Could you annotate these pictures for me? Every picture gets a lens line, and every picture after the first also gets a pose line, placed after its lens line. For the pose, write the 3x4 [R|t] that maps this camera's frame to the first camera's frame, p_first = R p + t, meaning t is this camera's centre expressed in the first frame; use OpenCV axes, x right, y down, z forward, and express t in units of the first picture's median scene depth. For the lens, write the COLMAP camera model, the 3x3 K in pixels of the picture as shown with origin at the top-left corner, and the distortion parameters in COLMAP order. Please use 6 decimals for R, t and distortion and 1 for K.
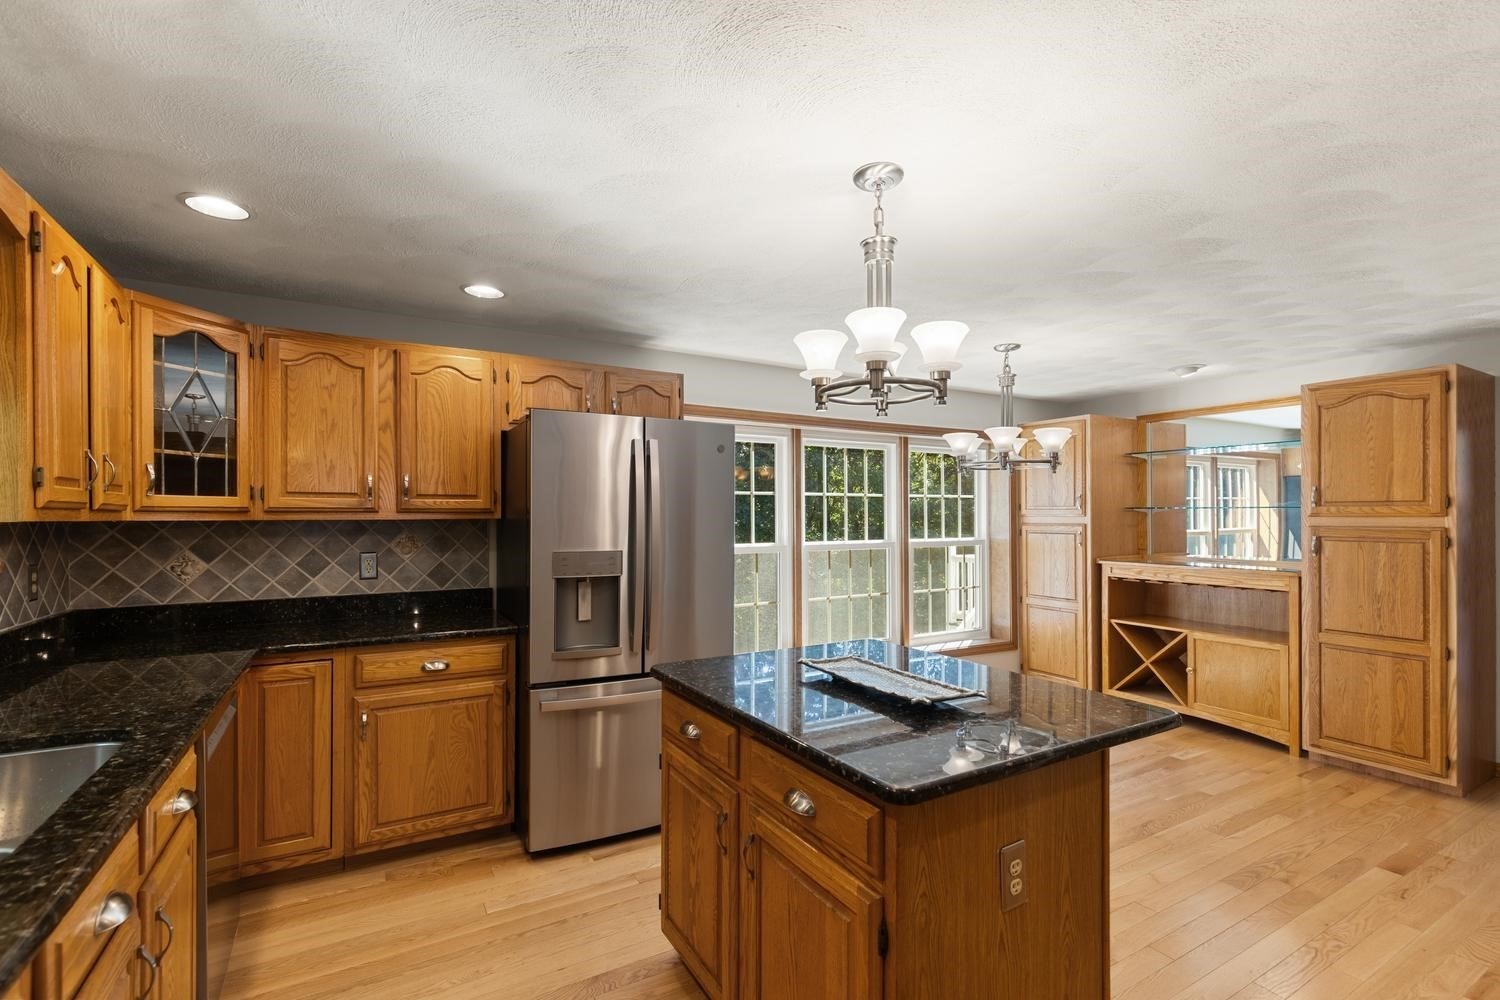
lens RADIAL K [[700.9, 0, 770.1], [0, 700.9, 517.0], [0, 0, 1]] dist [0.011656, -0.002316]
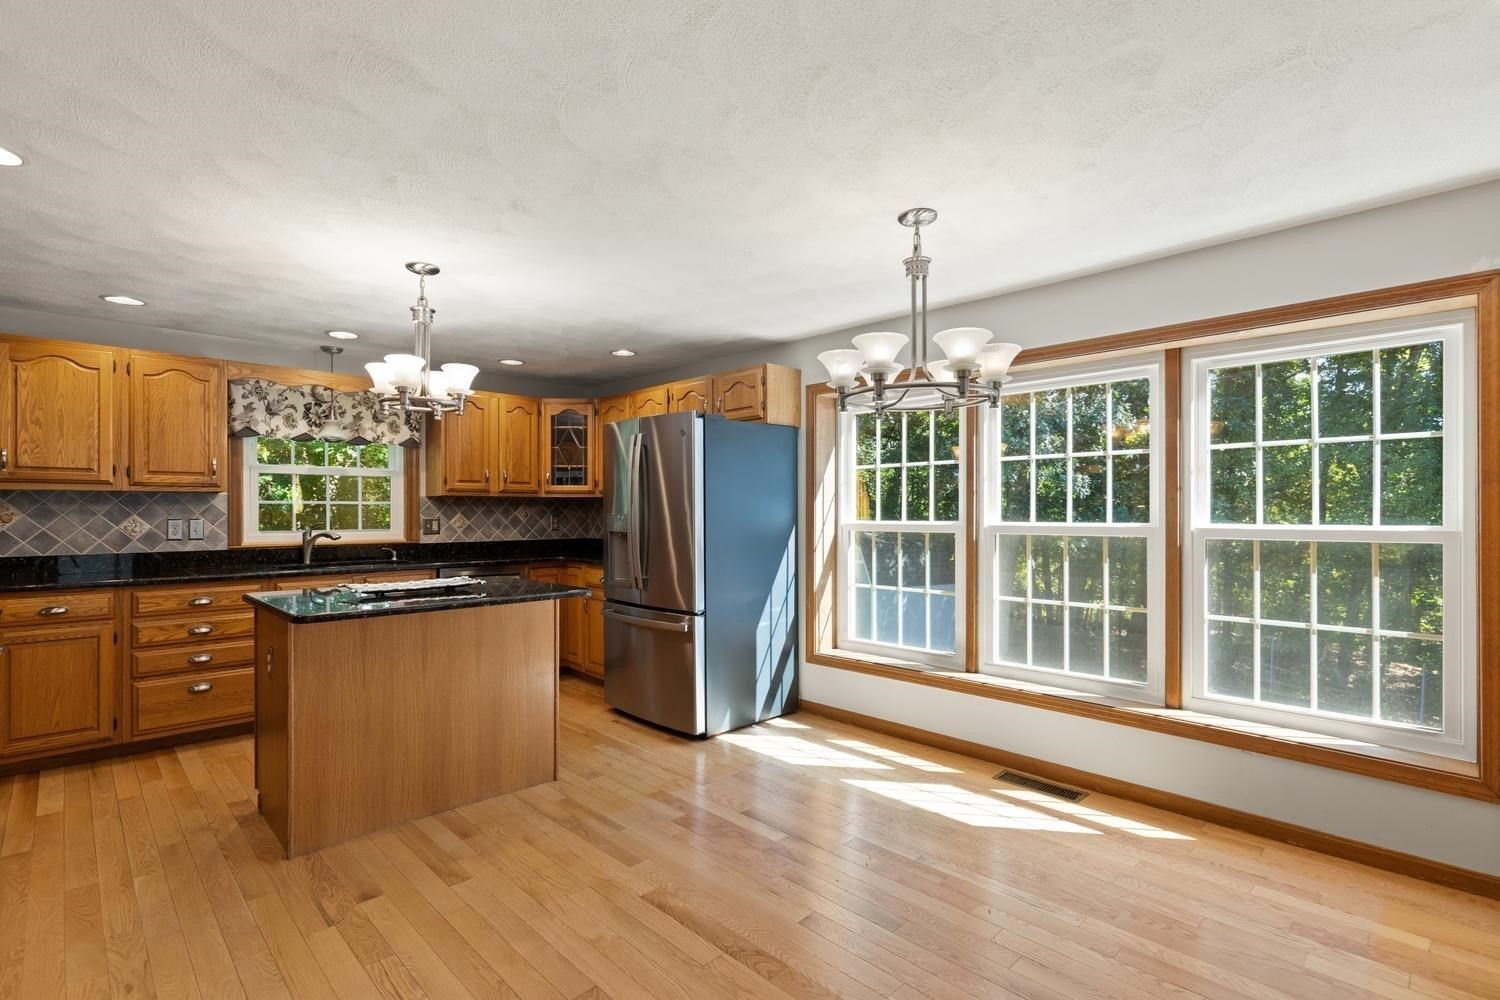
lens RADIAL K [[729.0, 0, 742.2], [0, 729.0, 514.6], [0, 0, 1]] dist [0.015569, -0.001598]
pose [[0.200133, 0.006982, -0.979744, 1.103220], [0.001456, 0.999971, 0.007424, 0.033583], [0.979768, -0.002913, 0.200117, 0.805418]]
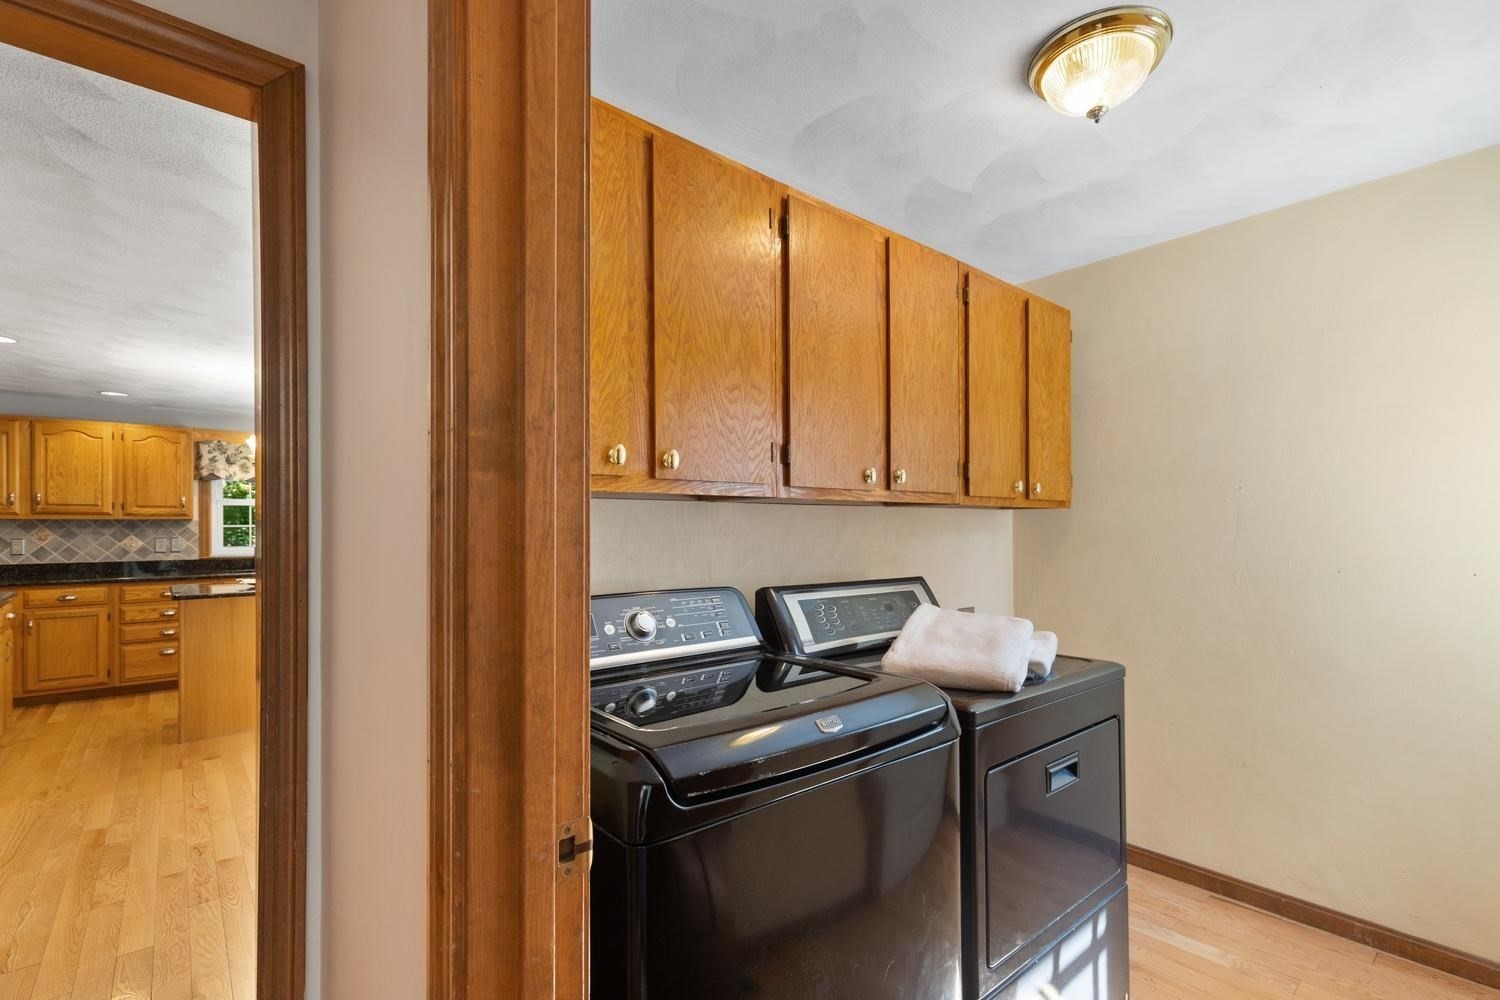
lens RADIAL K [[700.9, 0, 768.1], [0, 700.9, 528.1], [0, 0, 1]] dist [0.011656, -0.002316]
pose [[0.152316, 0.004330, -0.988322, 1.656603], [0.003933, 0.999980, 0.004988, 0.021557], [0.988324, -0.004647, 0.152296, 1.349806]]
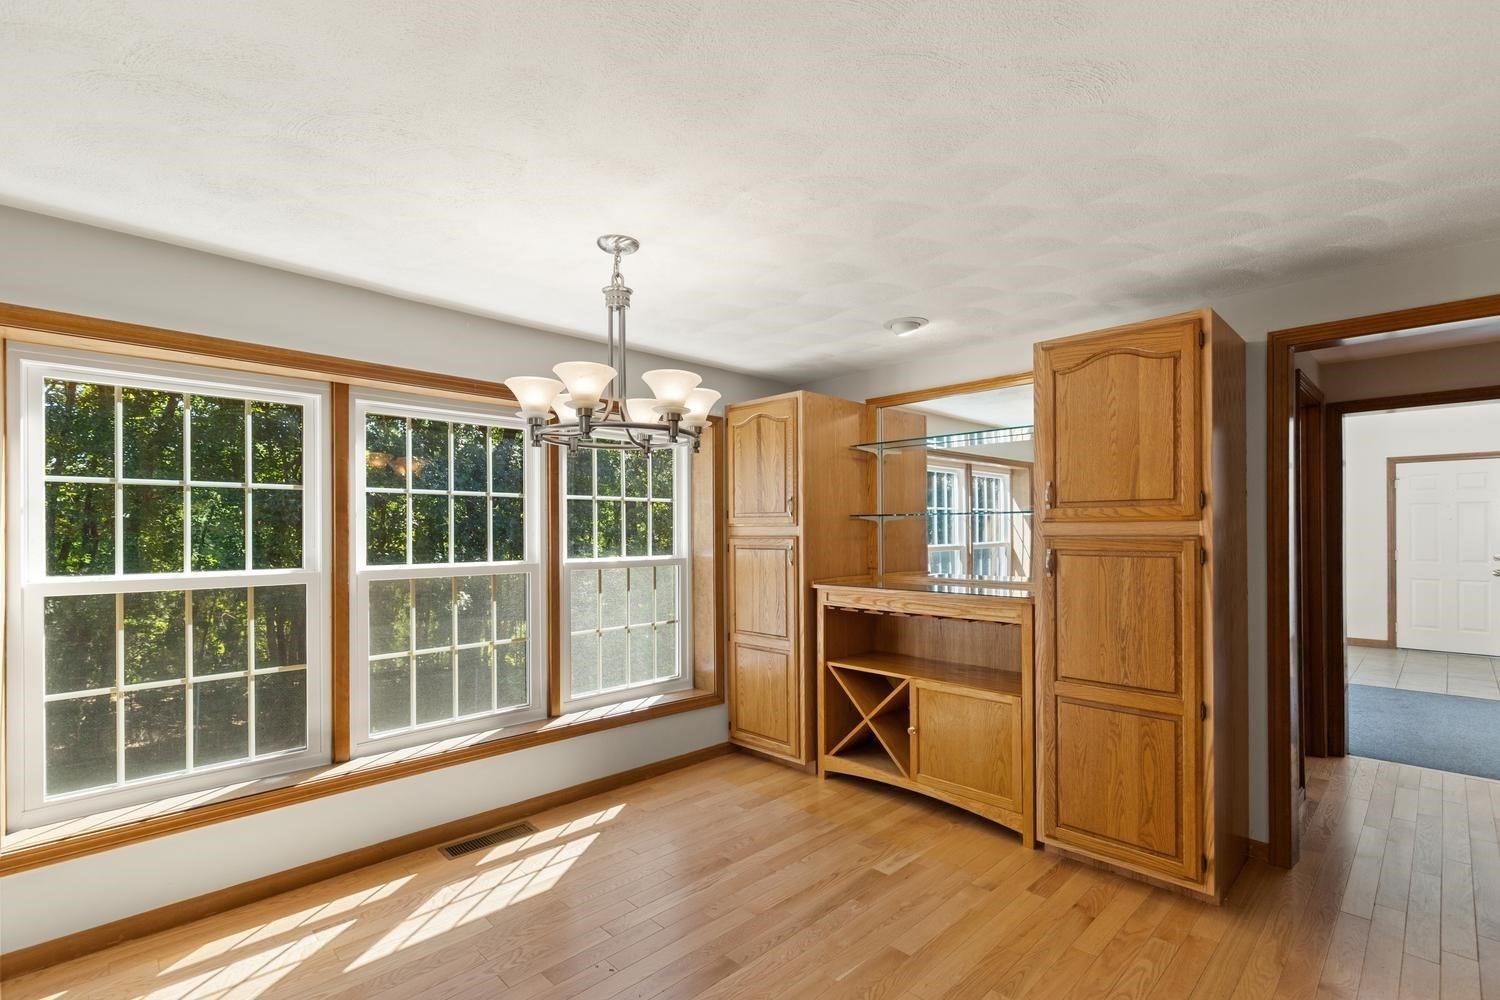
lens RADIAL K [[700.9, 0, 784.2], [0, 700.9, 532.0], [0, 0, 1]] dist [0.011656, -0.002316]
pose [[0.965266, 0.000251, 0.261268, 0.359698], [0.001059, 0.999988, -0.004872, 0.014230], [-0.261266, 0.004980, 0.965254, 0.419603]]
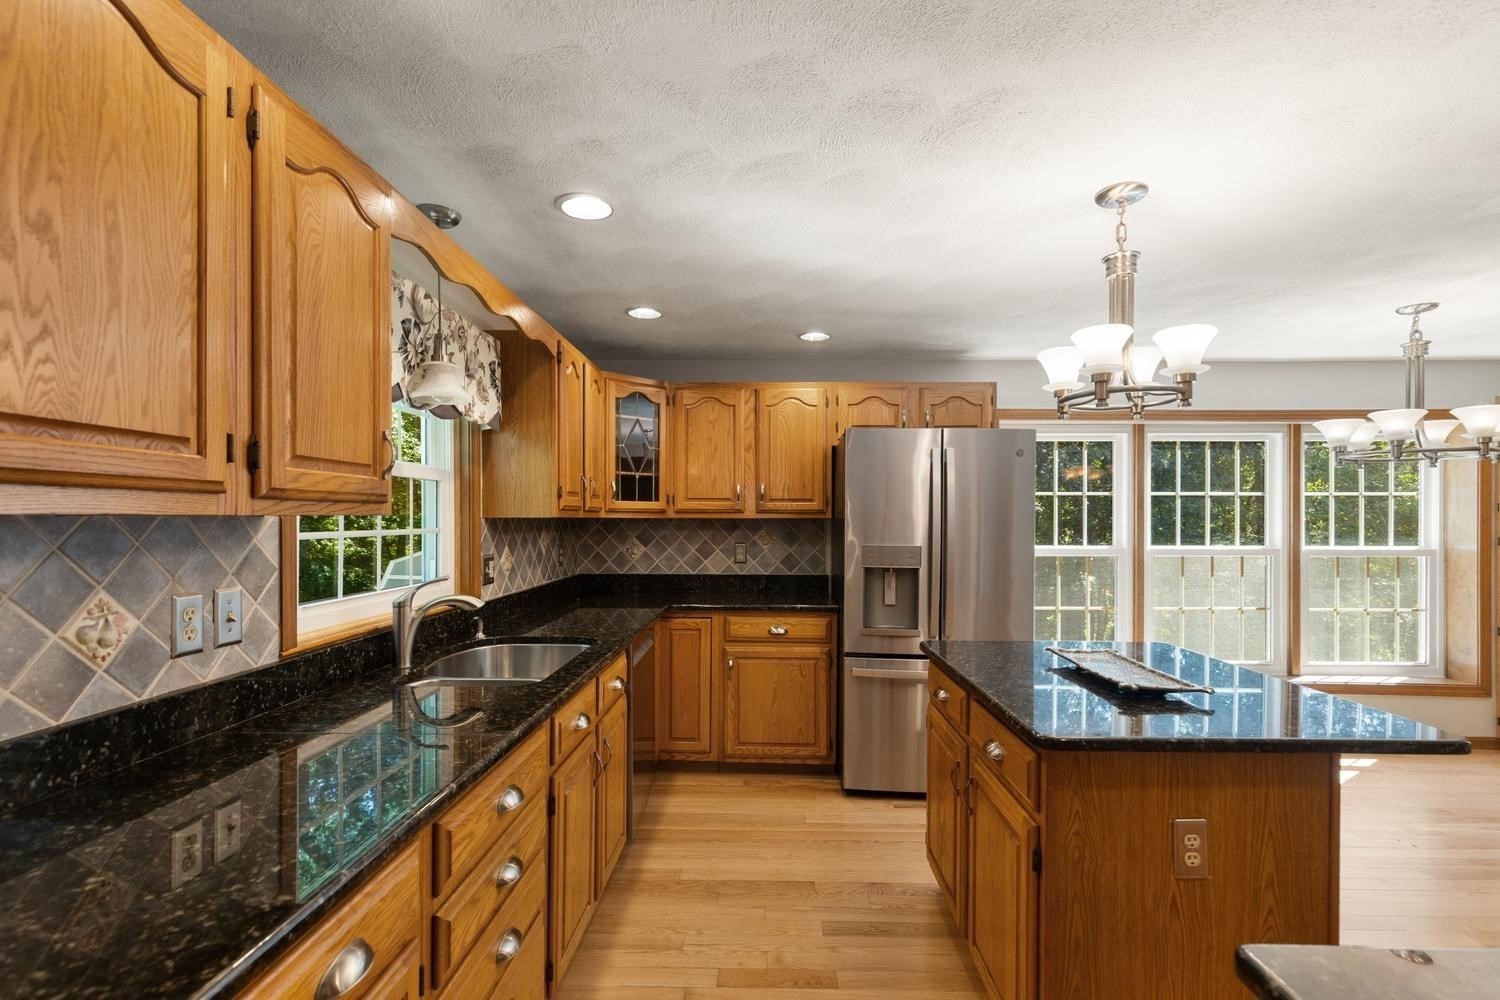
lens RADIAL K [[700.9, 0, 743.2], [0, 700.9, 523.0], [0, 0, 1]] dist [0.011656, -0.002316]
pose [[0.846683, 0.009167, -0.532019, 0.129294], [-0.005667, 0.999950, 0.008211, 0.001782], [0.532068, -0.003937, 0.846693, -0.107807]]
